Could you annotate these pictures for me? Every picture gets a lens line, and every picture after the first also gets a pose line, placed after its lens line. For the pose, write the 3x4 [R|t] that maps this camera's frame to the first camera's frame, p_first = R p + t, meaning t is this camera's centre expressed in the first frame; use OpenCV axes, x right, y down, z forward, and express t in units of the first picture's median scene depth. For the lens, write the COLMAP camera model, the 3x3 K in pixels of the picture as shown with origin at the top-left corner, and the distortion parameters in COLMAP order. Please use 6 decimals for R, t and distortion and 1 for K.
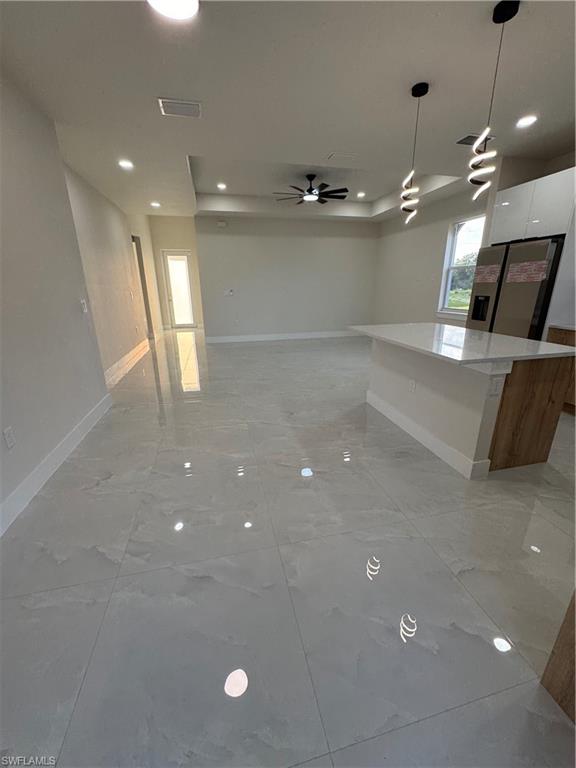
lens RADIAL K [[311.7, 0, 288.0], [0, 311.7, 384.0], [0, 0, 1]] dist [0.000483, 0.000418]
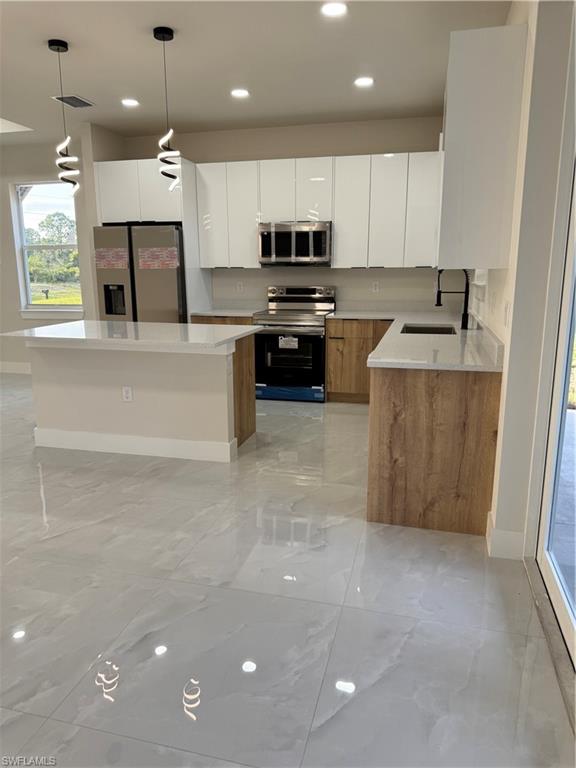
lens RADIAL K [[540.1, 0, 288.0], [0, 540.1, 384.0], [0, 0, 1]] dist [0.075868, -0.078819]
pose [[0.476469, -0.185463, 0.859407, -0.534737], [0.270716, 0.960953, 0.057288, 0.010267], [-0.836475, 0.205359, 0.508072, -0.064446]]
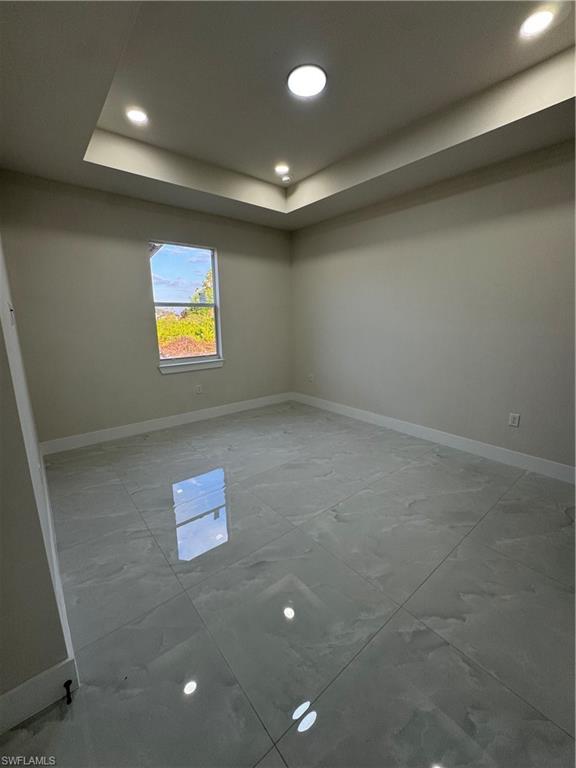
lens RADIAL K [[311.7, 0, 288.0], [0, 311.7, 384.0], [0, 0, 1]] dist [0.000483, 0.000418]
pose [[0.892907, -0.098472, 0.439341, -0.291853], [0.144755, 0.986769, -0.073027, 0.011741], [-0.426337, 0.128803, 0.895347, -0.113681]]
